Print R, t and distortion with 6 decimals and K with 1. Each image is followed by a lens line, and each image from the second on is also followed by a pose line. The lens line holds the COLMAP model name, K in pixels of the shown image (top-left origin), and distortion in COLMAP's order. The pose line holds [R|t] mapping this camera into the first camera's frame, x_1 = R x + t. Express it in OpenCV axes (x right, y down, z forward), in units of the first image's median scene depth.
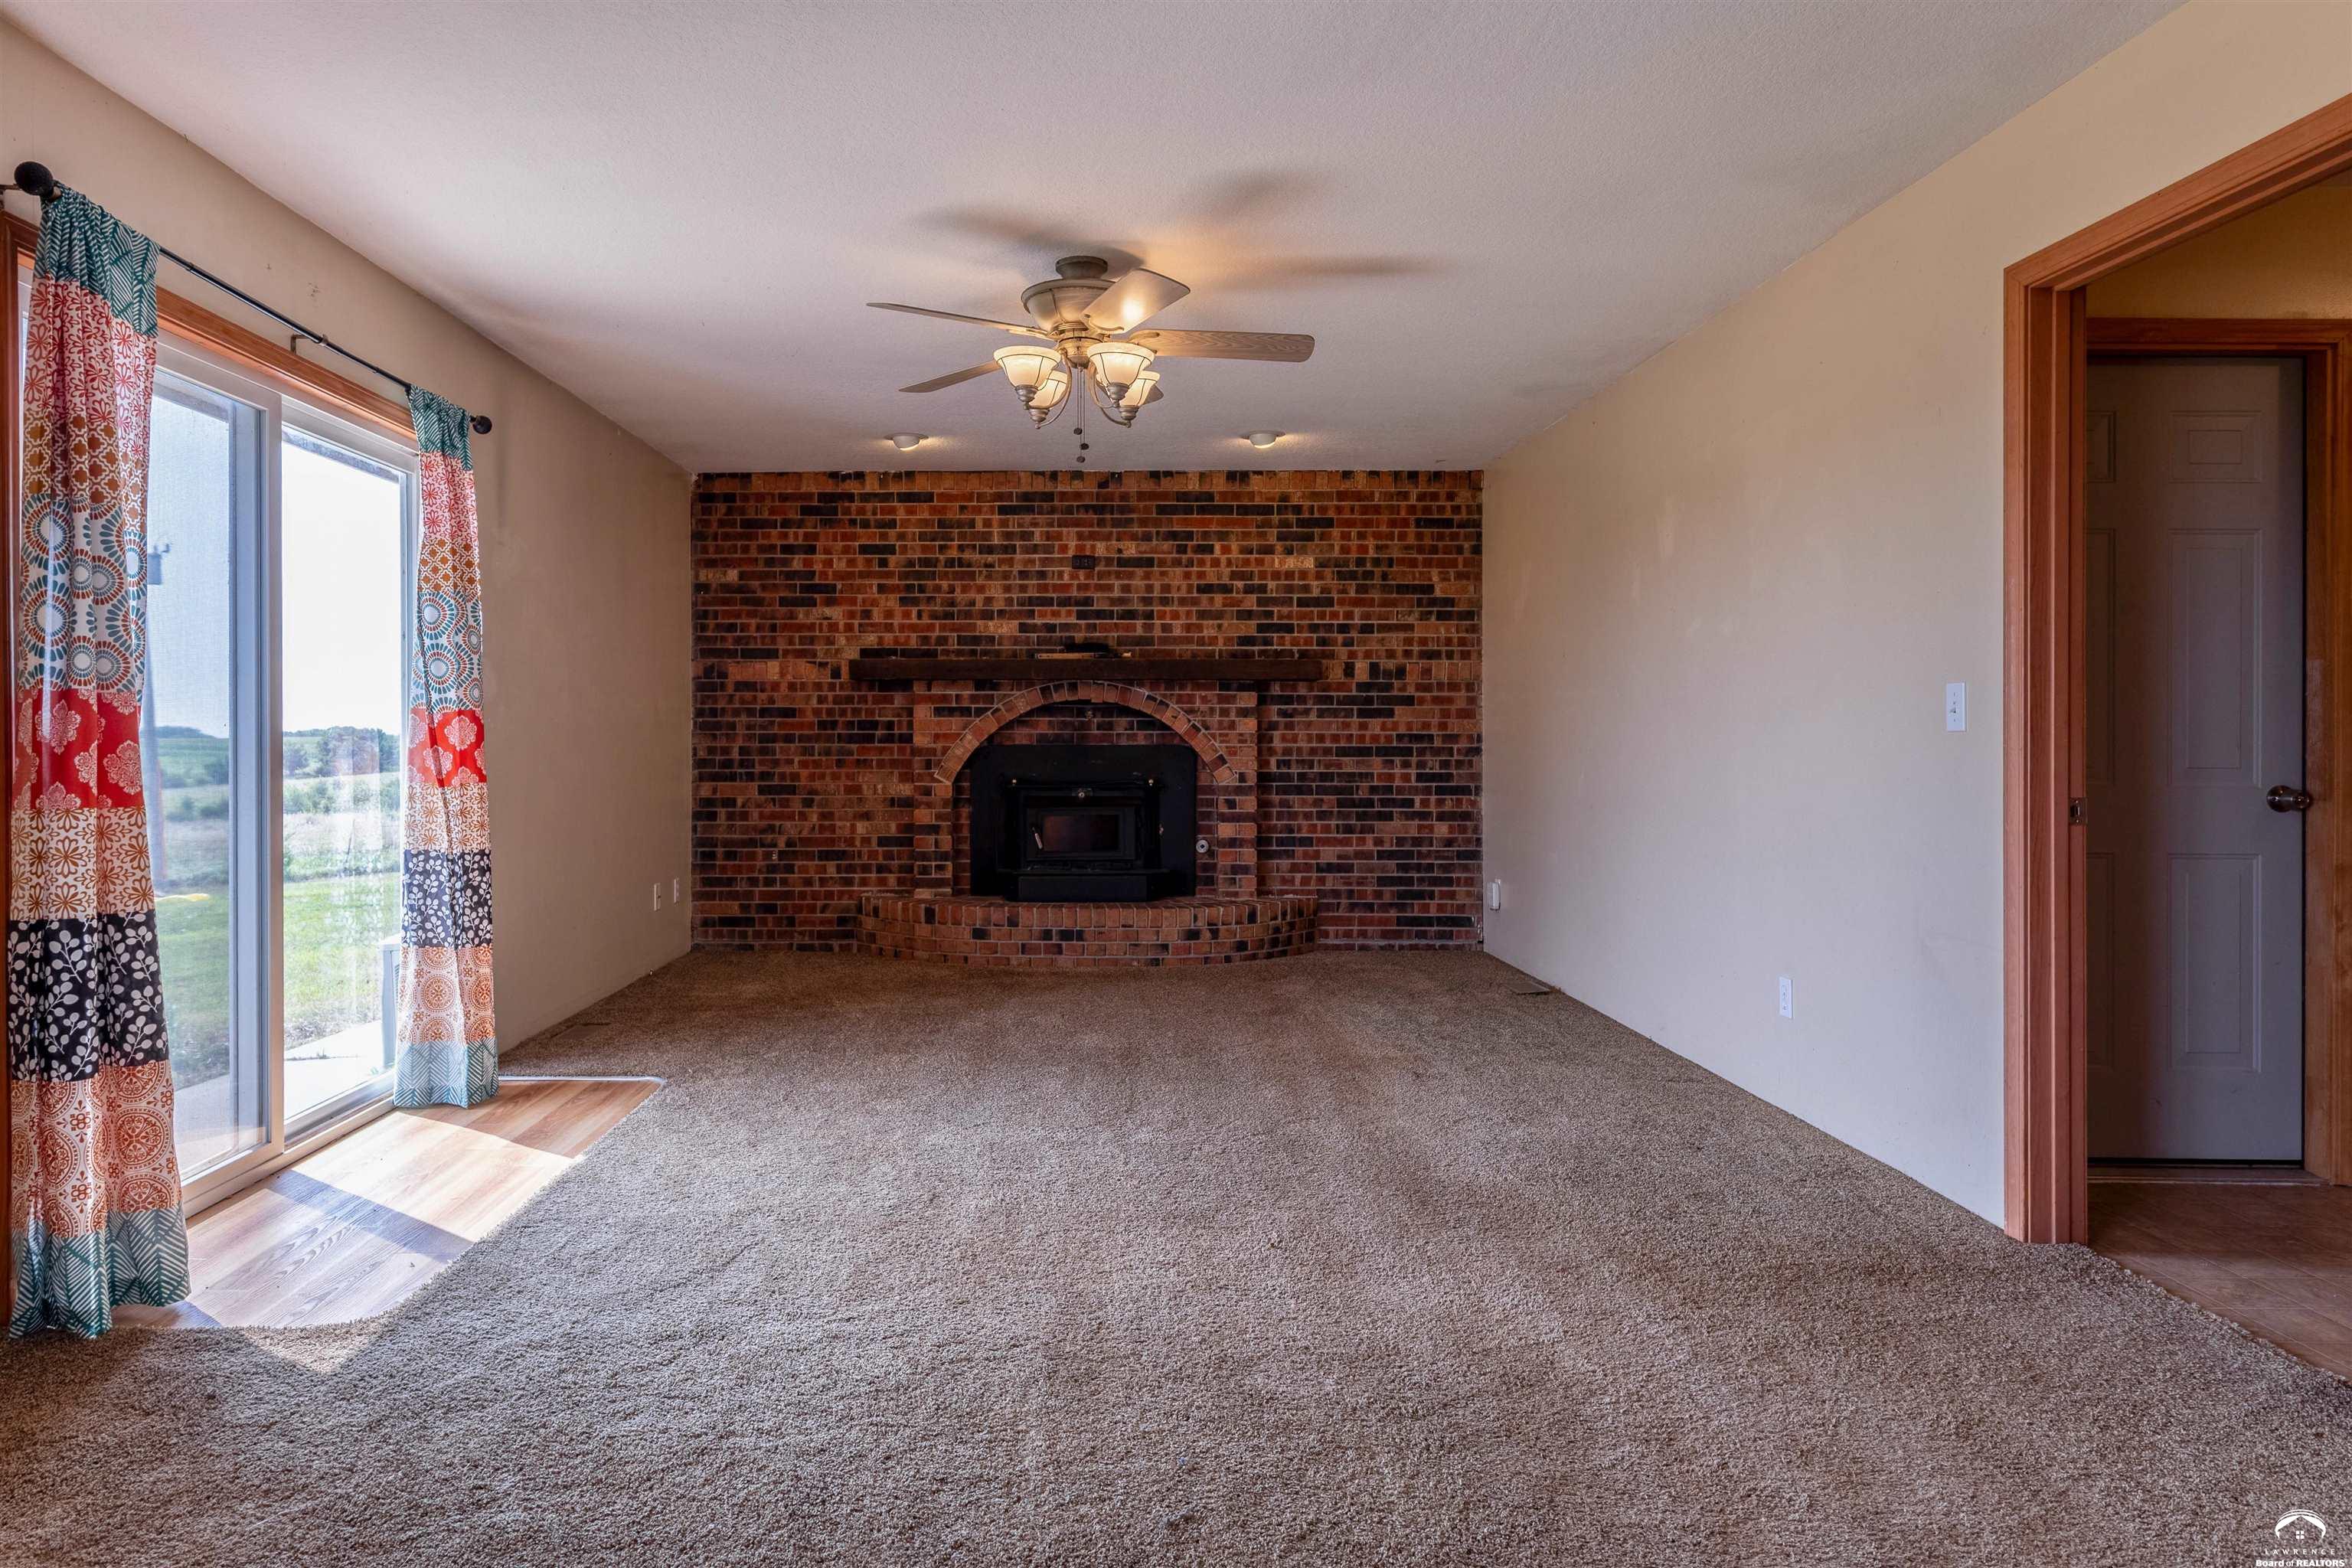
lens RADIAL K [[1420.3, 0, 1171.0], [0, 1420.3, 776.1], [0, 0, 1]] dist [0.003845, 0.000340]
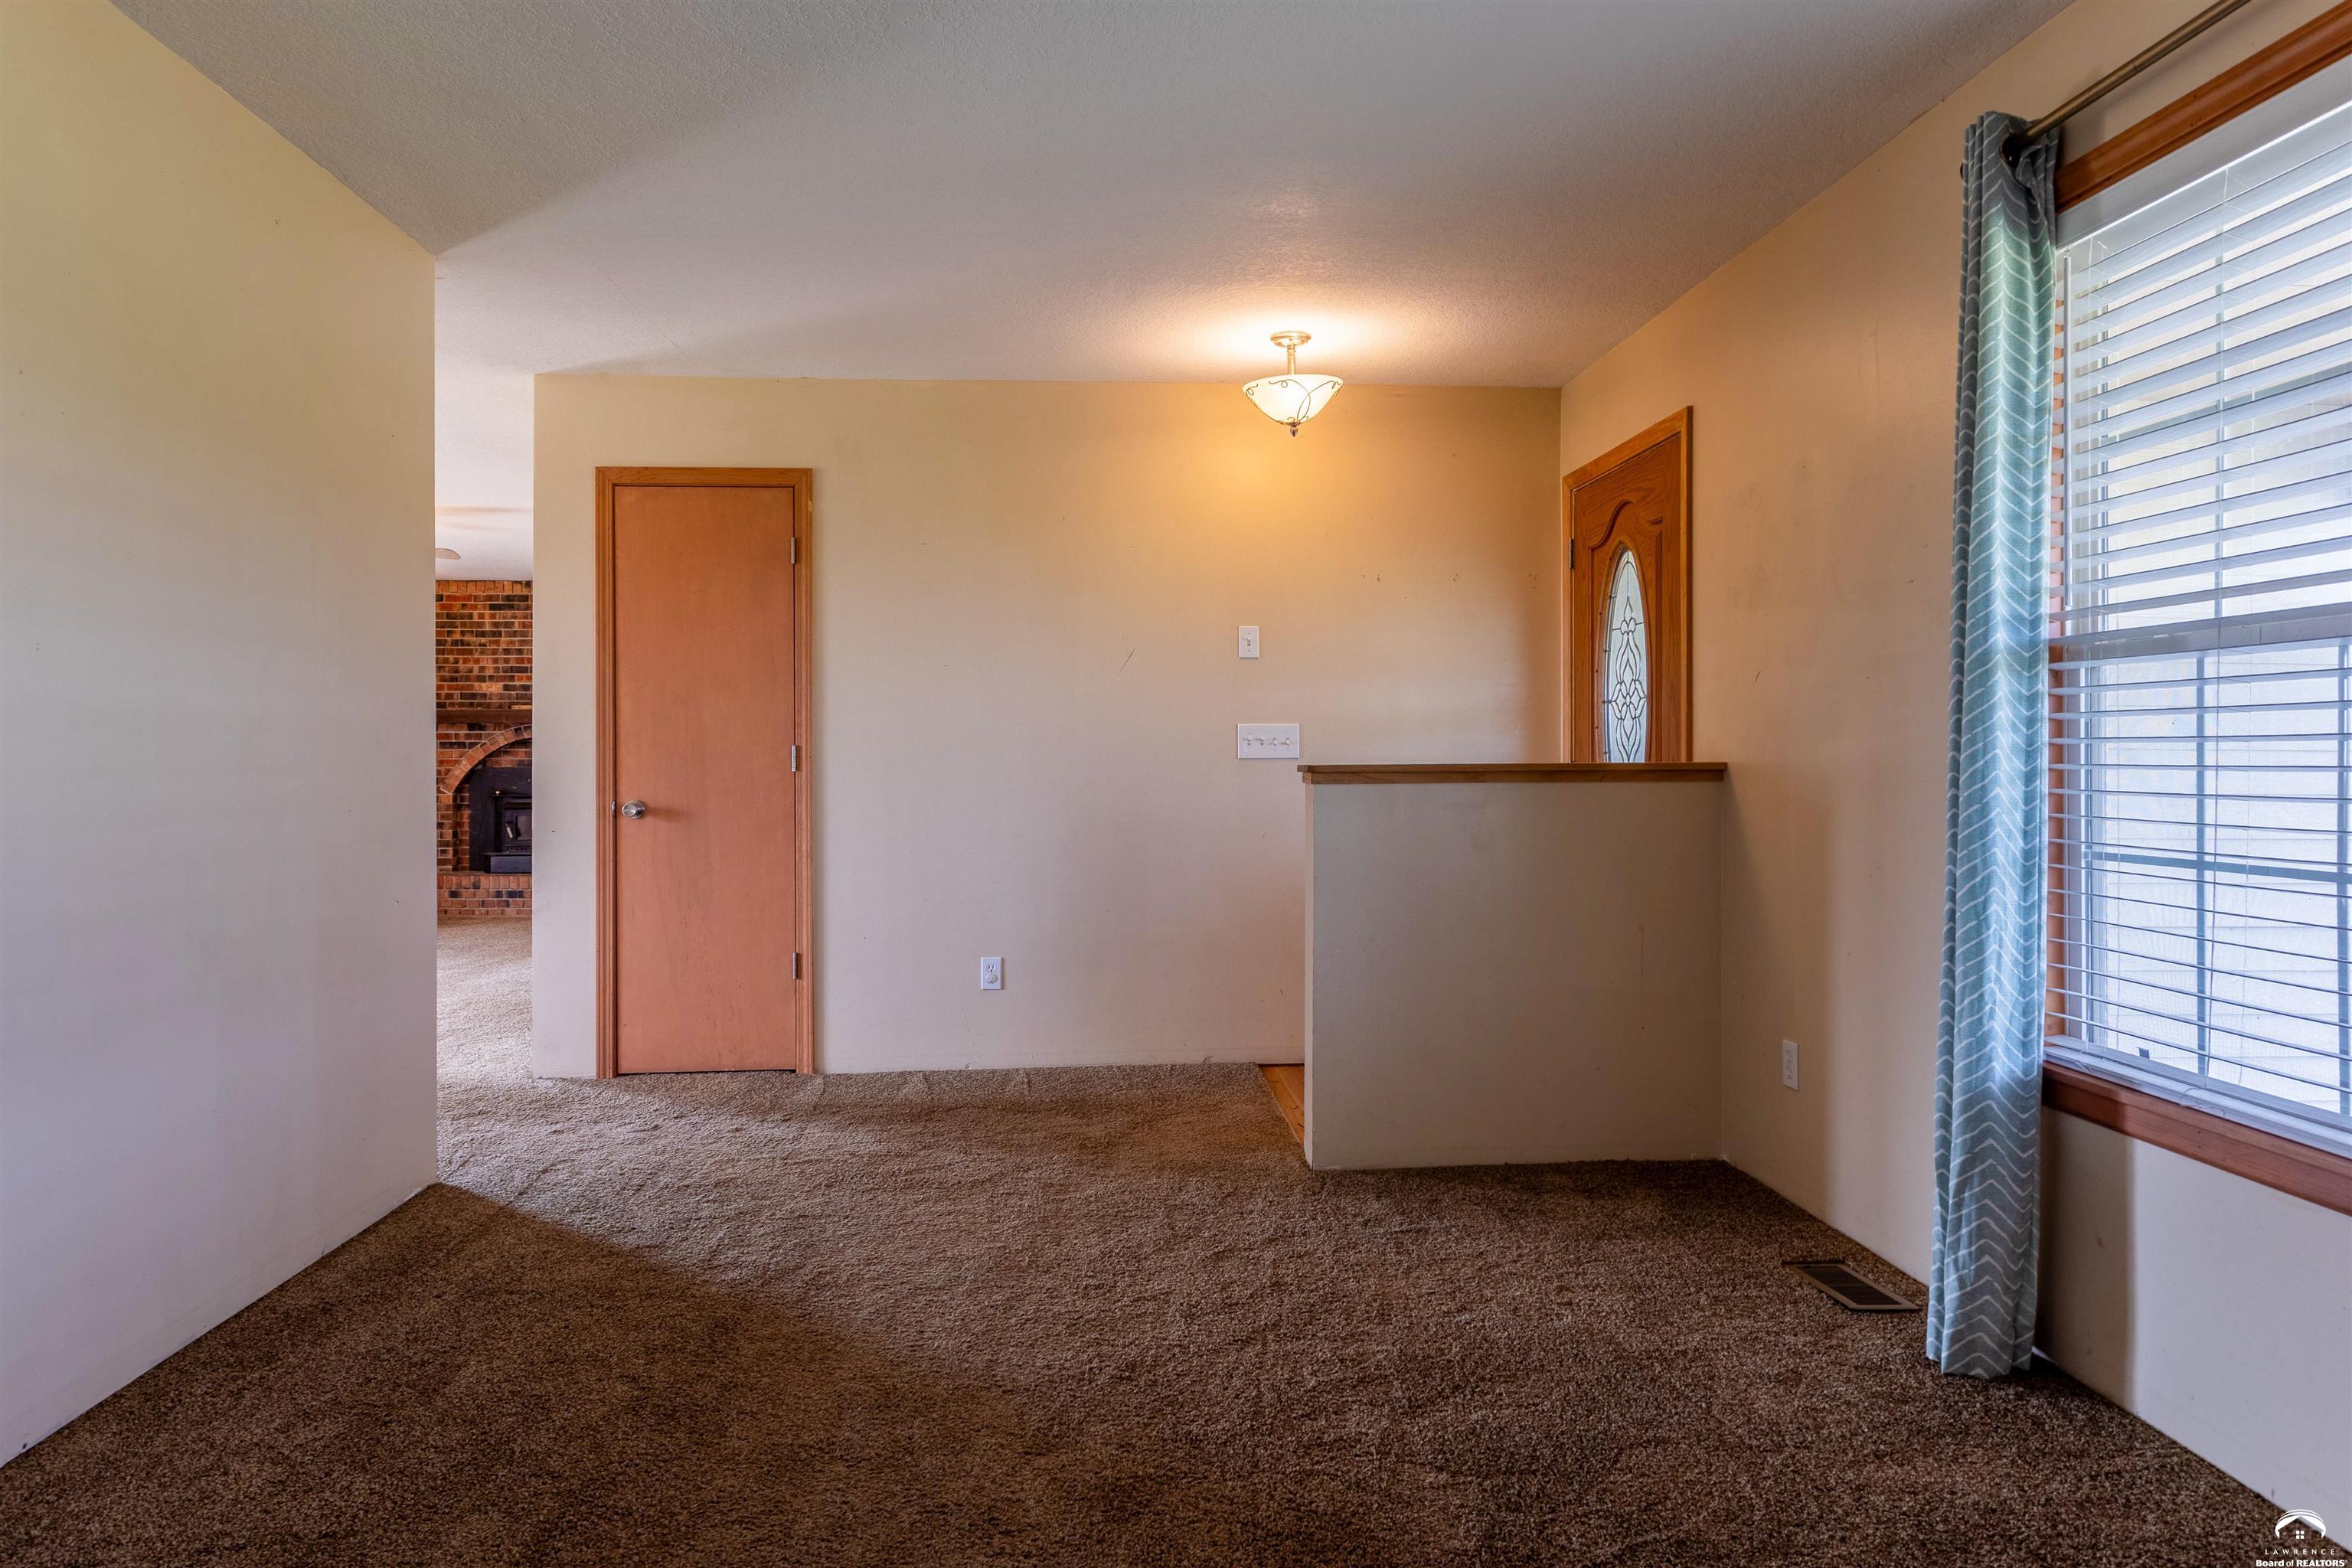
lens RADIAL K [[1420.3, 0, 1180.3], [0, 1420.3, 777.0], [0, 0, 1]] dist [0.003845, 0.000340]
pose [[0.995978, -0.004965, 0.089463, 0.456245], [0.005061, 0.999987, -0.000845, -0.007416], [-0.089458, 0.001294, 0.995990, -0.522506]]
